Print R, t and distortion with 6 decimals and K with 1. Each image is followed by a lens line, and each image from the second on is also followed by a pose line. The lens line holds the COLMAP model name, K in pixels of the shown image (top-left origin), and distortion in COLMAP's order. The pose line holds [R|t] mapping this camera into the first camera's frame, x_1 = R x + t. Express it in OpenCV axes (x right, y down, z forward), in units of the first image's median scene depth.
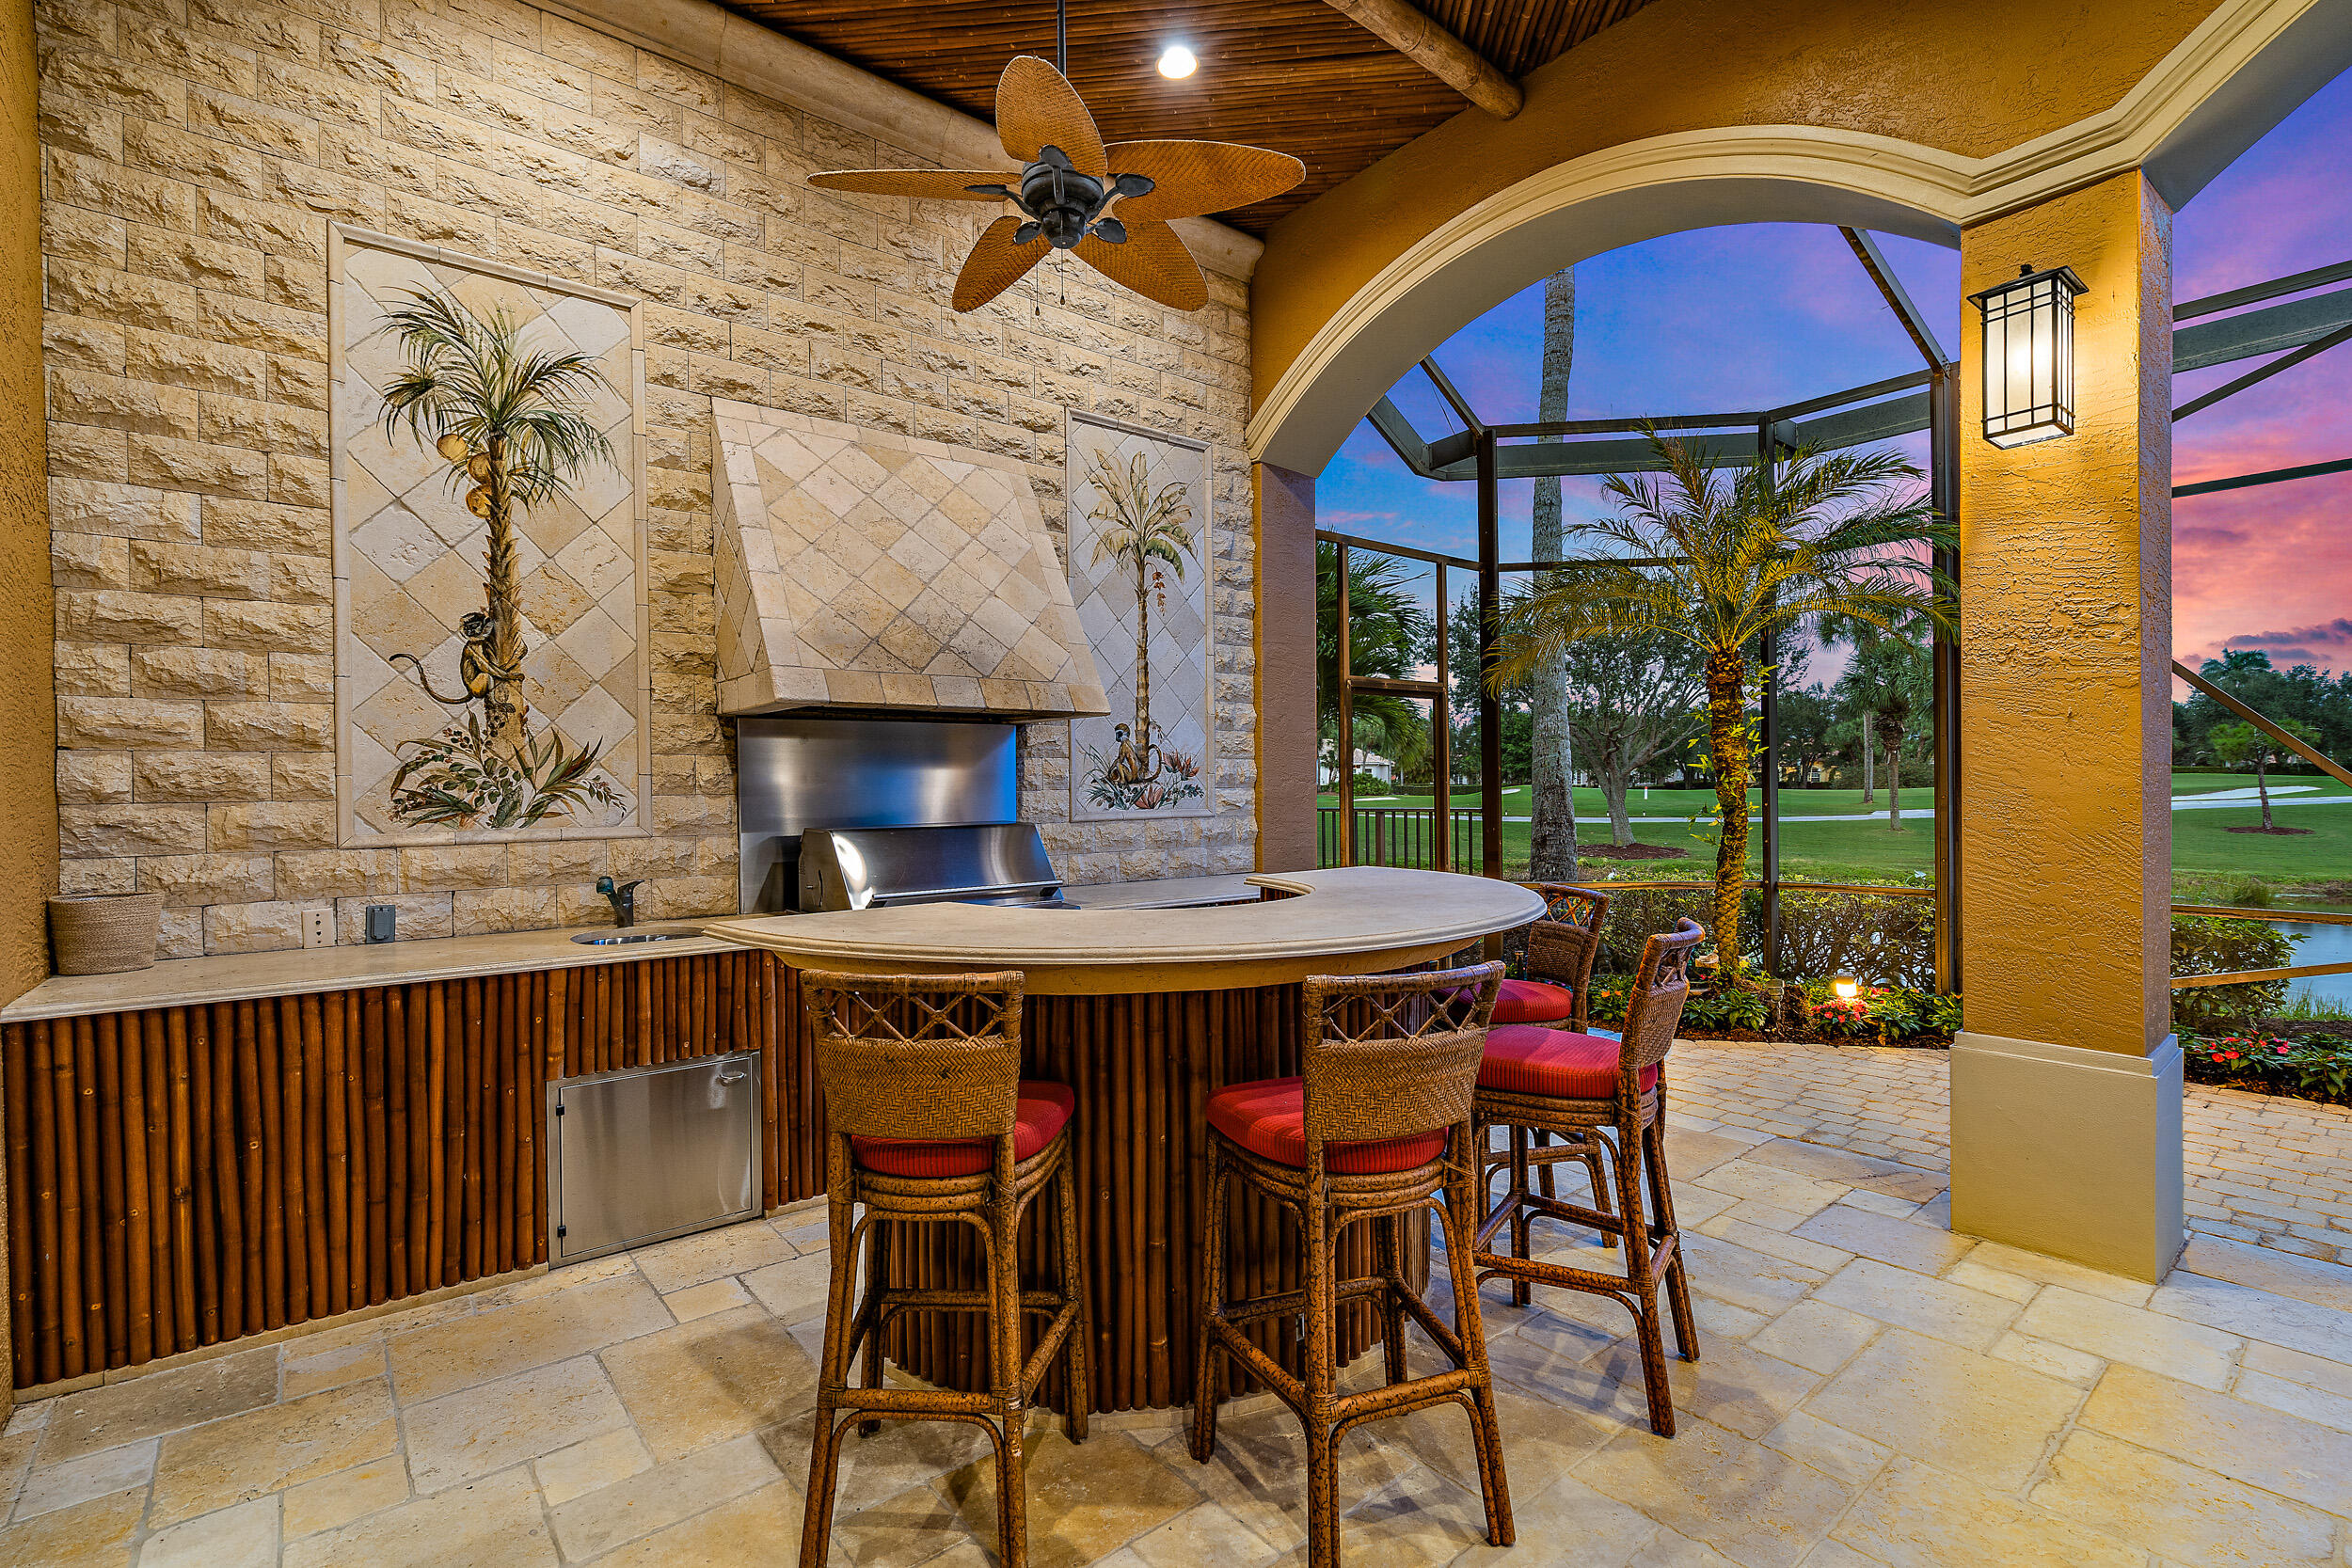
lens RADIAL K [[1056.1, 0, 1172.3], [0, 1056.1, 787.6], [0, 0, 1]] dist [-0.002652, 0.001417]
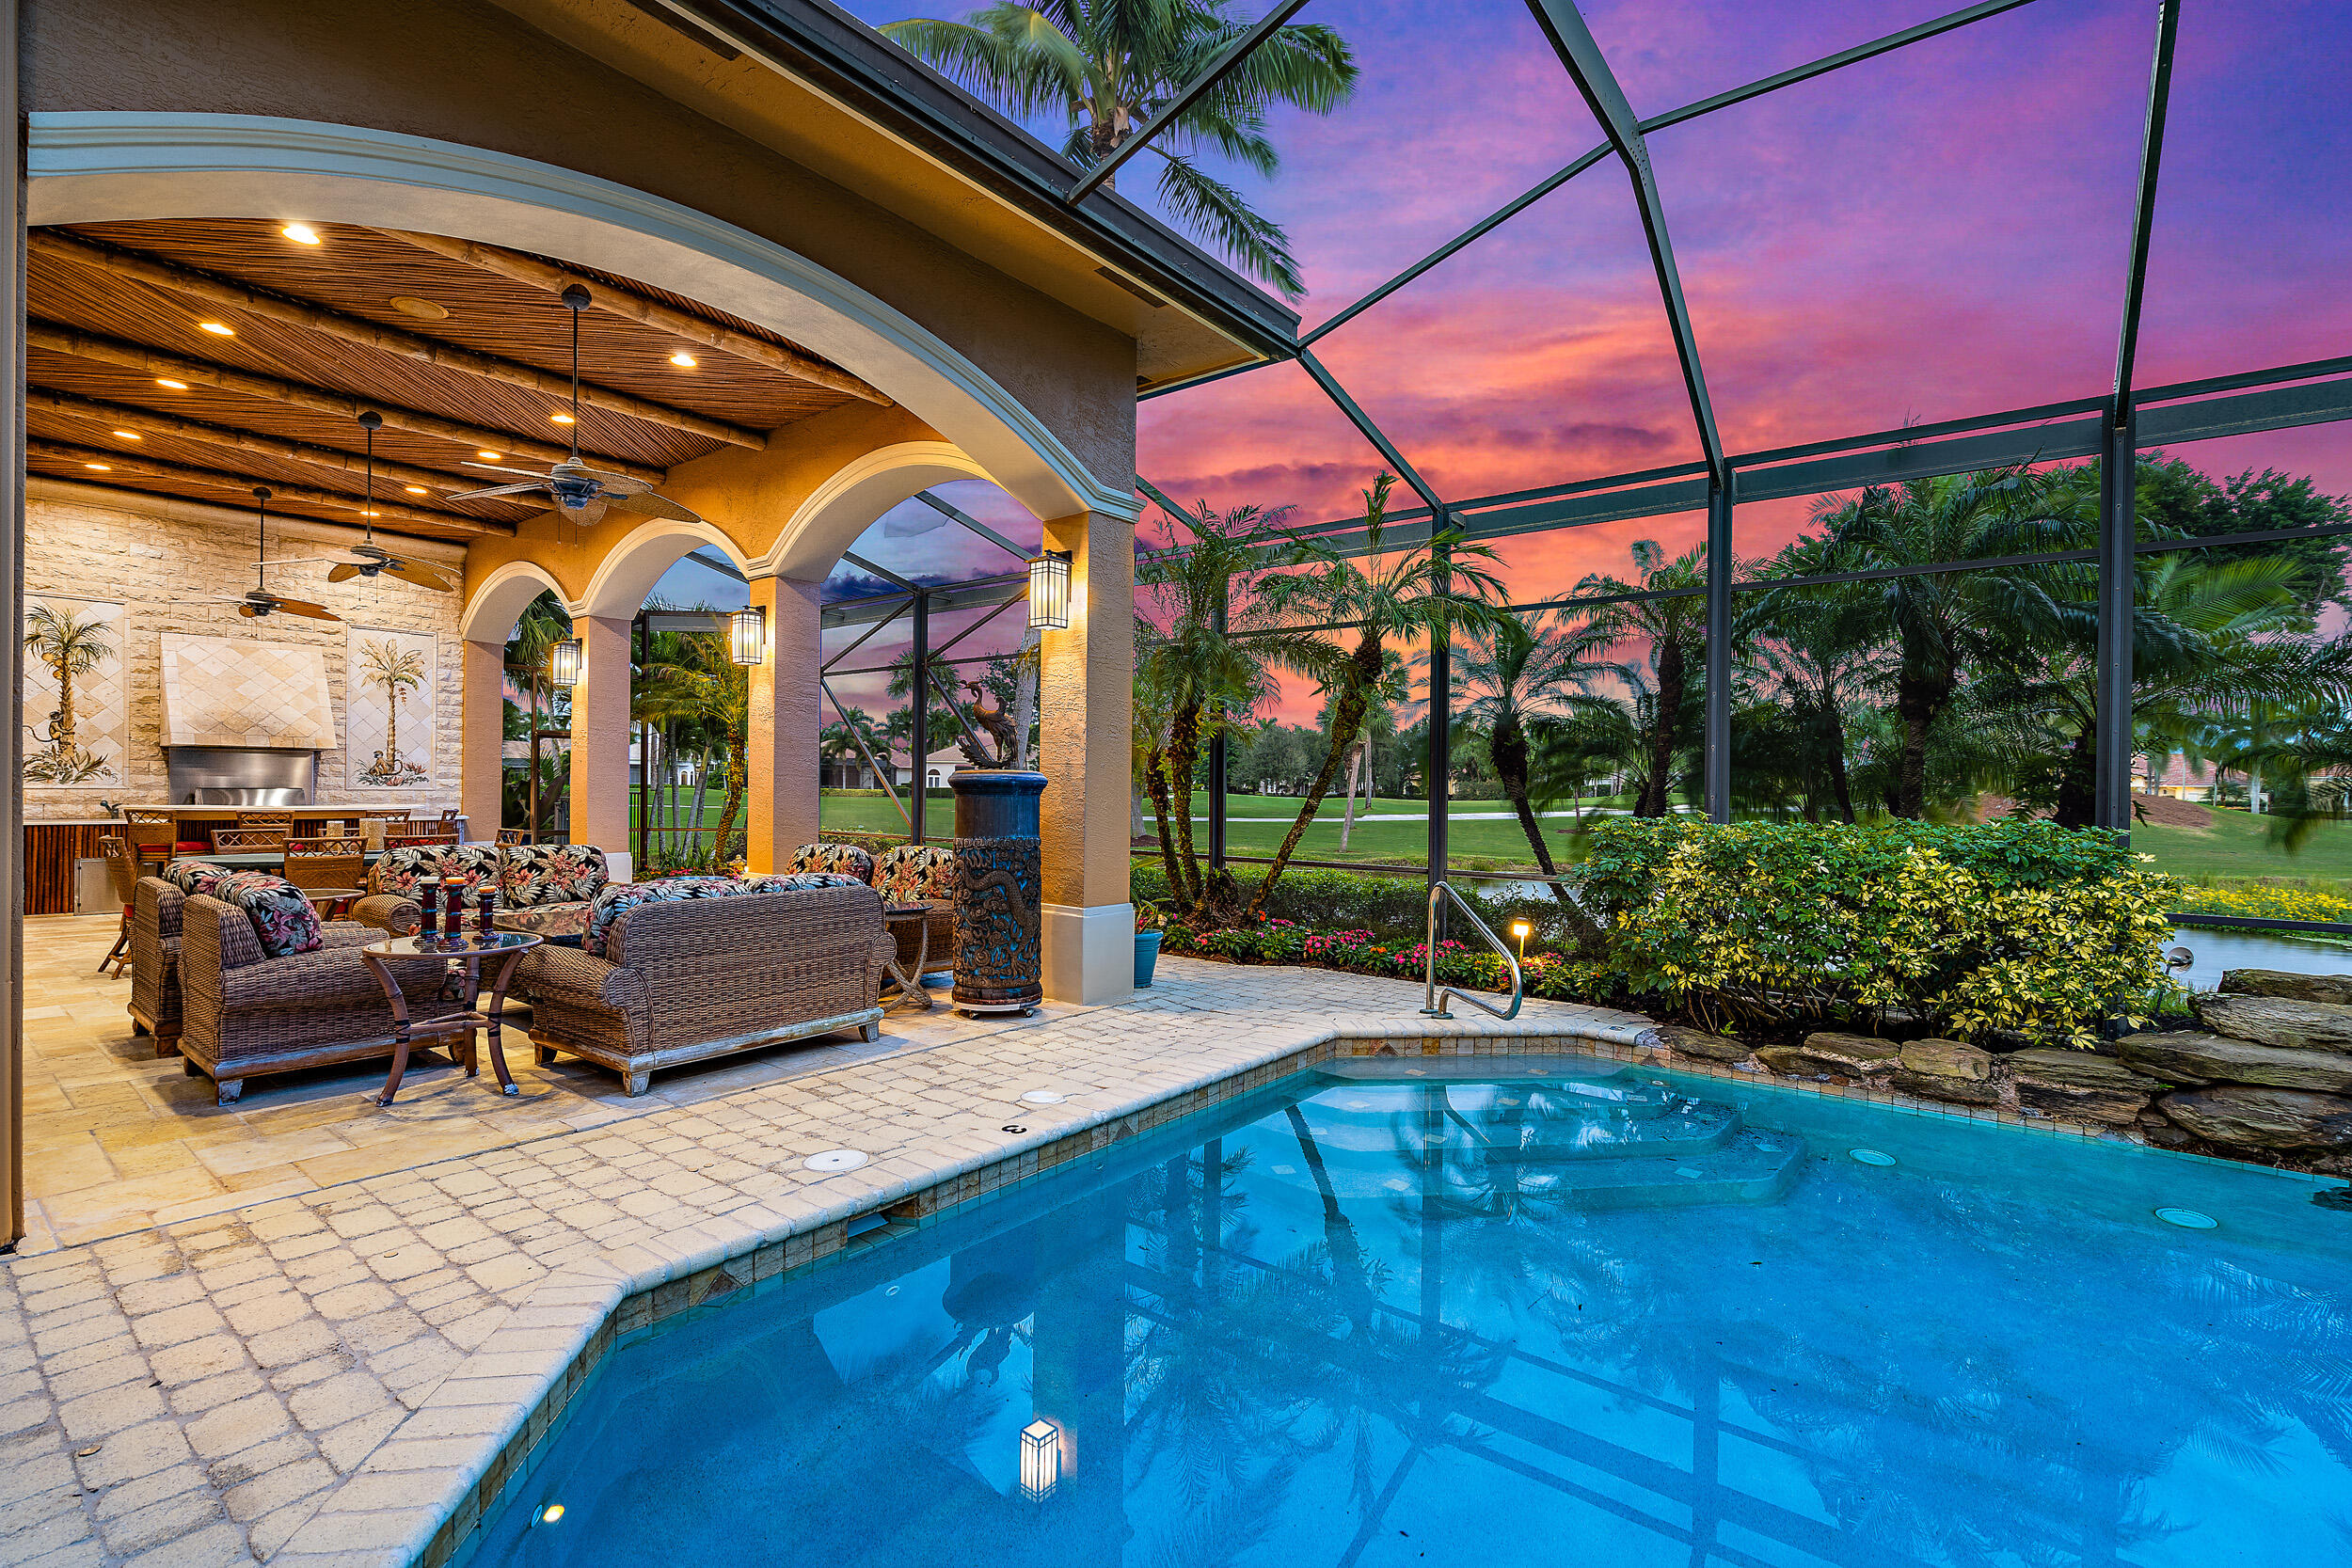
lens RADIAL K [[1056.1, 0, 1172.3], [0, 1056.1, 787.6], [0, 0, 1]] dist [-0.002652, 0.001417]
pose [[0.978859, 0.022661, 0.203277, 1.701211], [-0.021839, 0.999742, -0.006285, -0.000421], [-0.203367, 0.001713, 0.979101, -2.383064]]
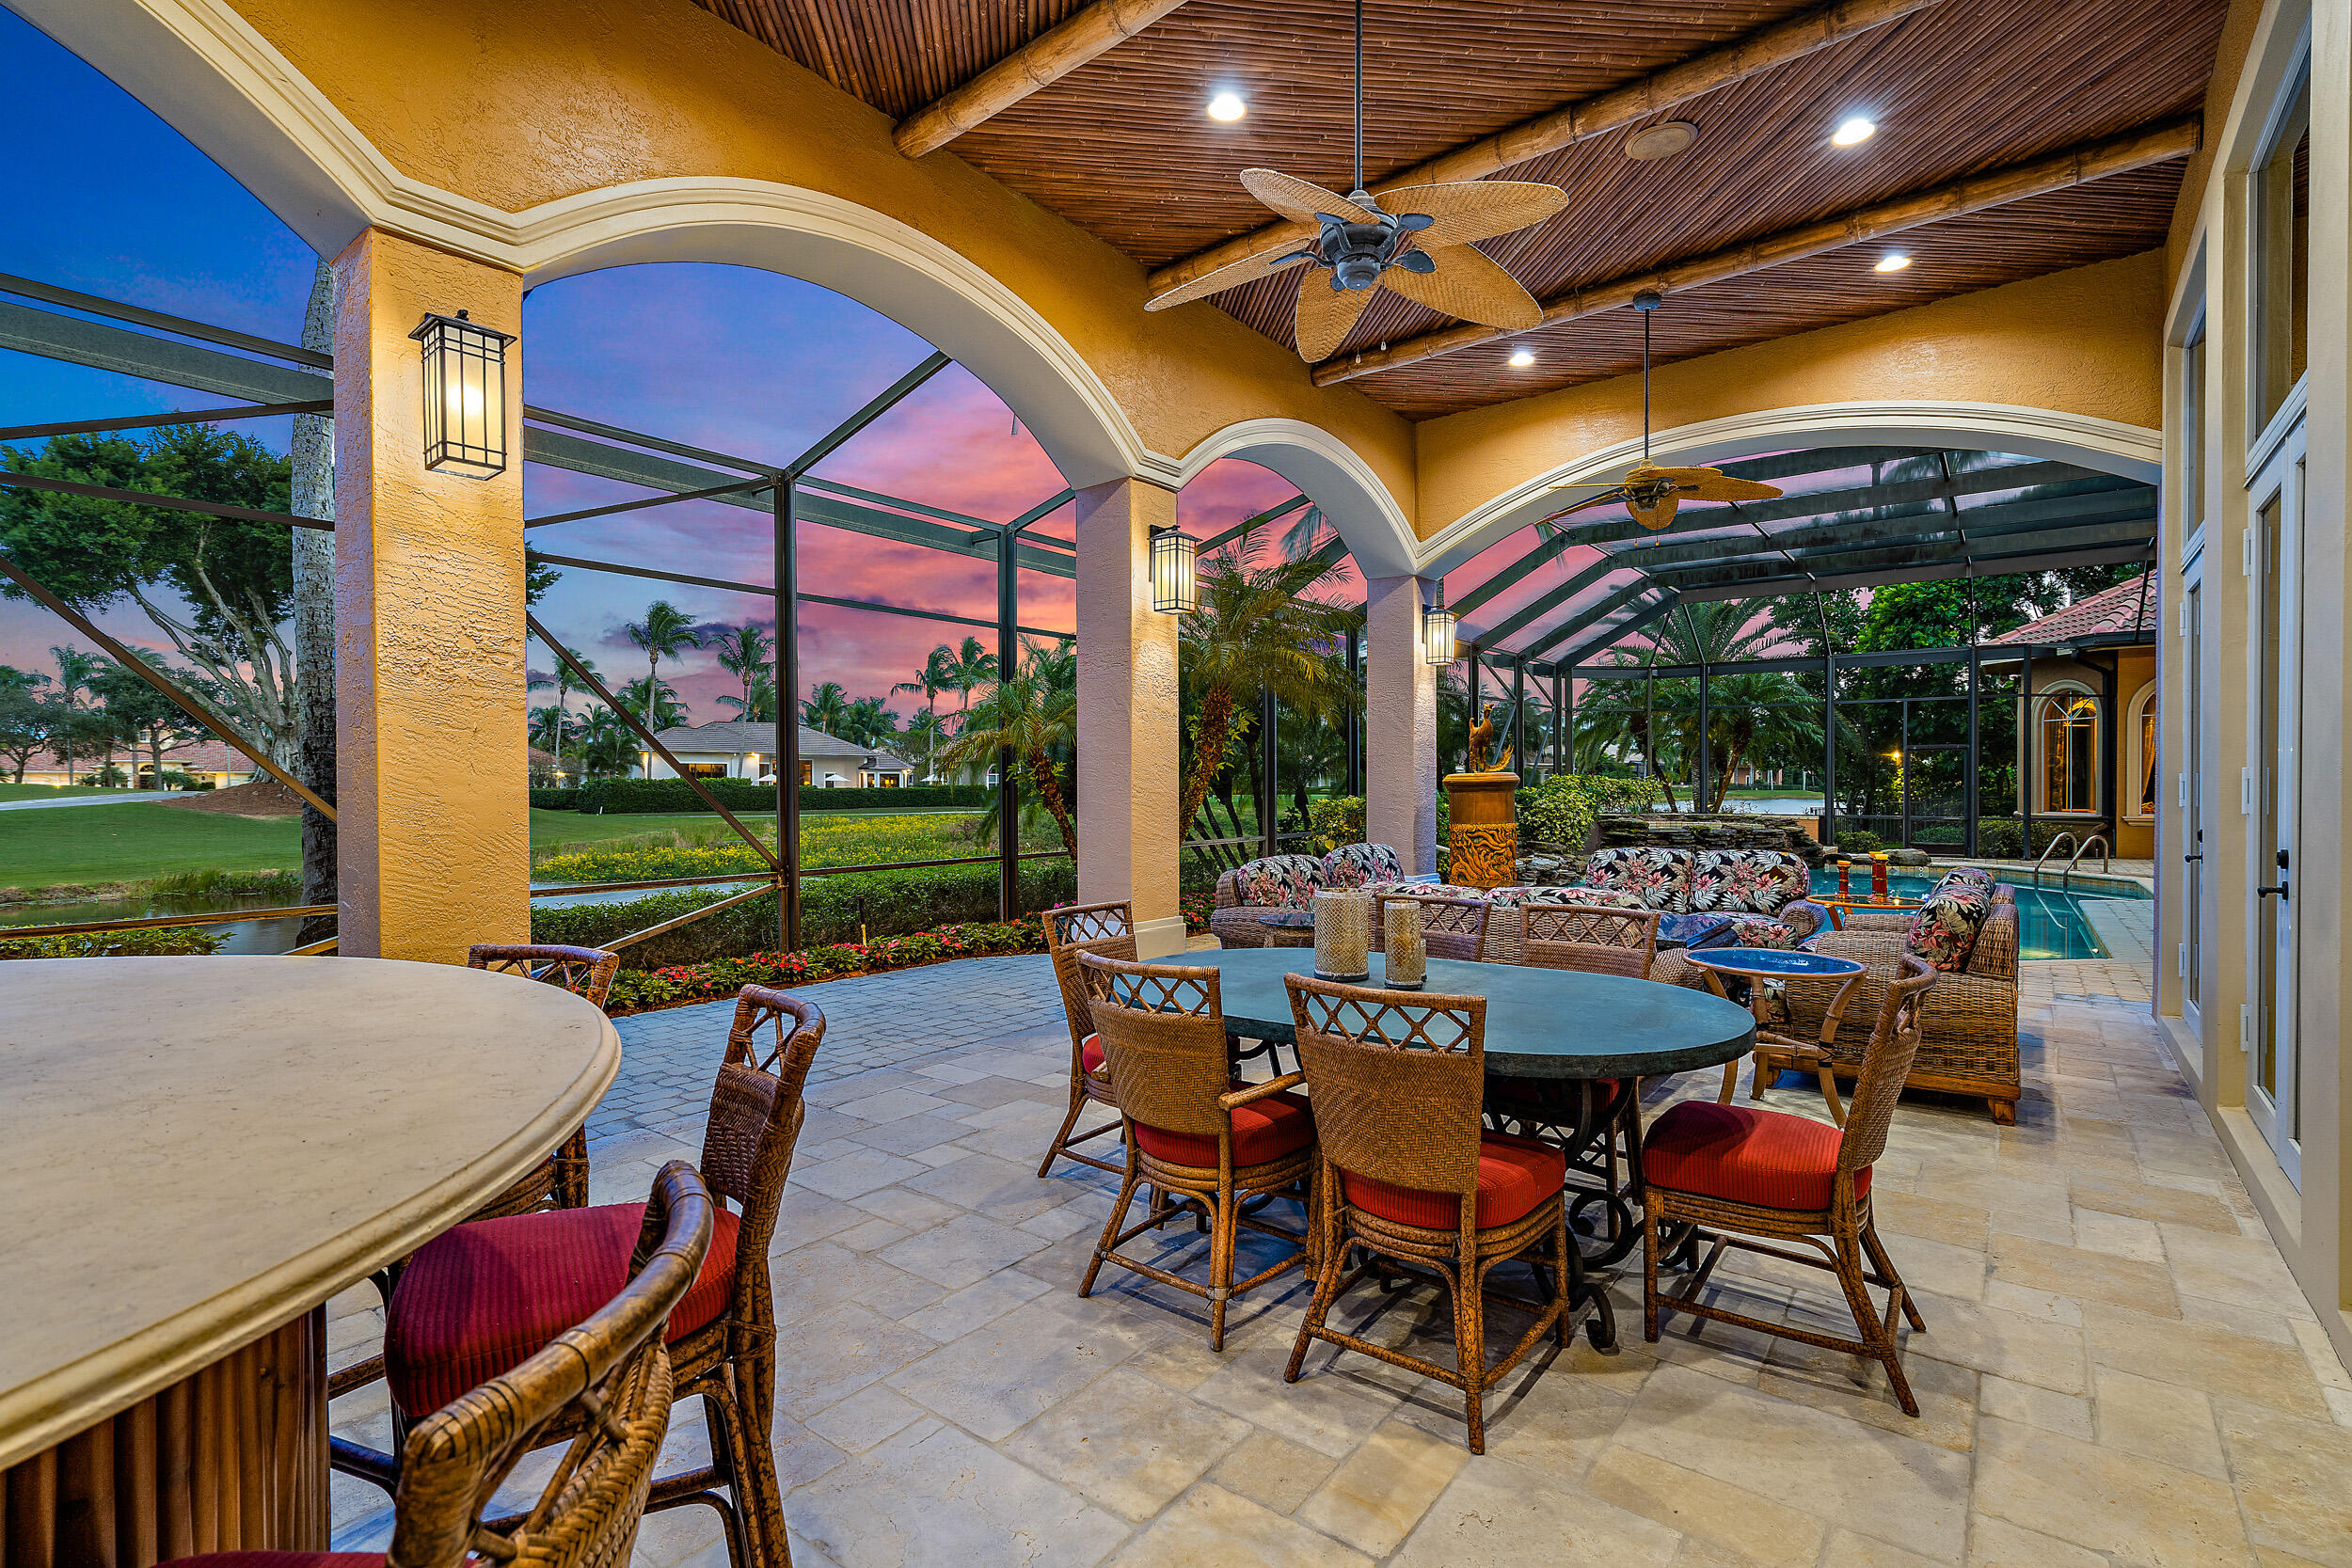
lens RADIAL K [[1091.0, 0, 1174.6], [0, 1091.0, 782.9], [0, 0, 1]] dist [-0.014222, 0.009610]
pose [[-0.203512, 0.009585, 0.979026, -0.395352], [0.007276, 0.999939, -0.008278, 0.001905], [-0.979045, 0.005439, -0.203569, 0.484437]]
